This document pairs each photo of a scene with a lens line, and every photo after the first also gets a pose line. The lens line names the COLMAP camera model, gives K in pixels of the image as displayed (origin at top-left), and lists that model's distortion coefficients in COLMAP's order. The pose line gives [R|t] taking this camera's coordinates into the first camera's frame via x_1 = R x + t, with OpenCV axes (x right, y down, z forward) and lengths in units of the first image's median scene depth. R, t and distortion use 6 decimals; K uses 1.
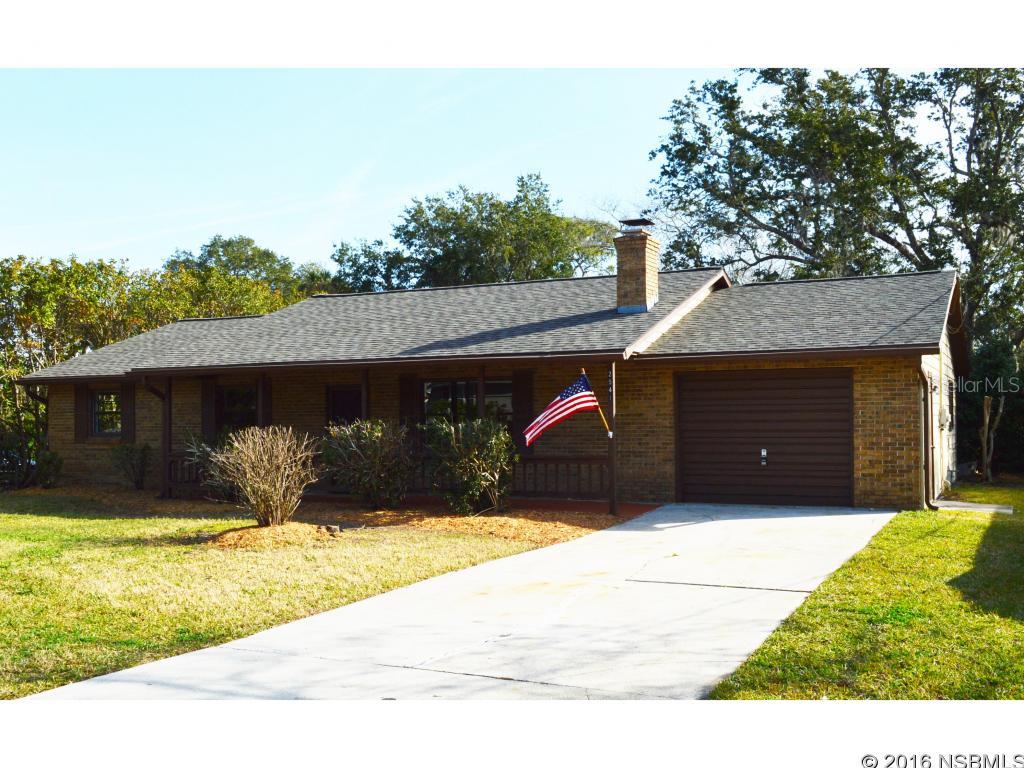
lens RADIAL K [[1052.5, 0, 511.7], [0, 1052.5, 407.9], [0, 0, 1]] dist [-0.018113, -0.024749]
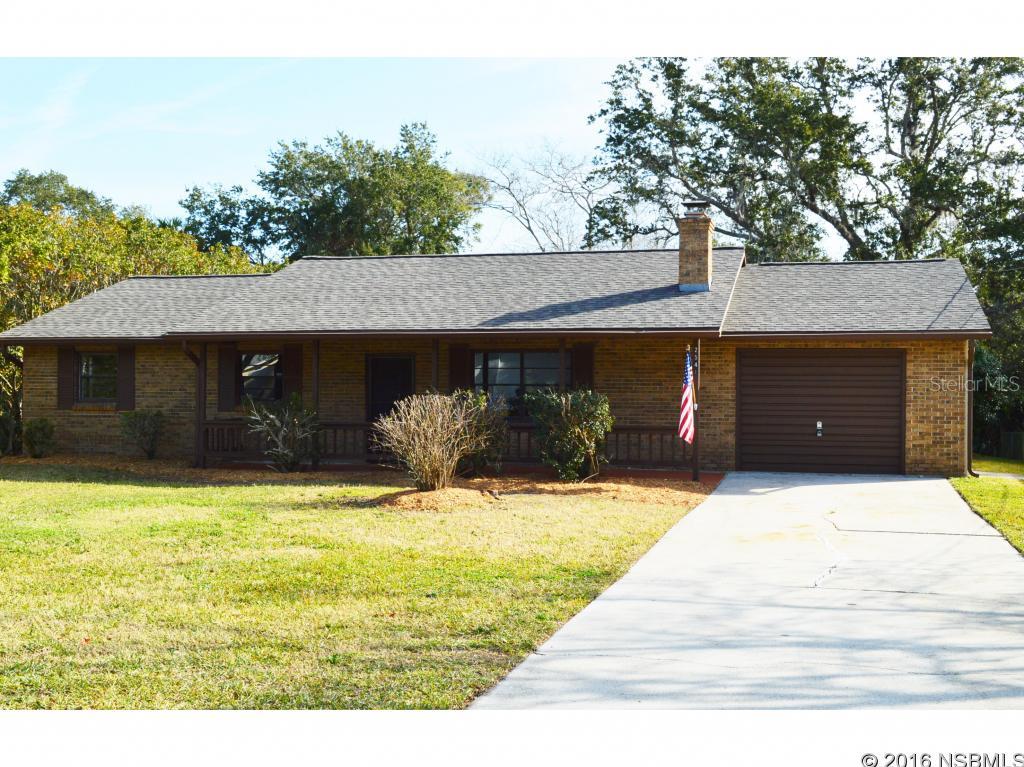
lens RADIAL K [[1187.2, 0, 512.0], [0, 1187.2, 383.5], [0, 0, 1]] dist [-0.014165, -0.011951]
pose [[0.982028, 0.014569, 0.188171, -0.257062], [-0.015892, 0.999858, 0.005526, -0.001527], [-0.188064, -0.008418, 0.982121, -0.120216]]
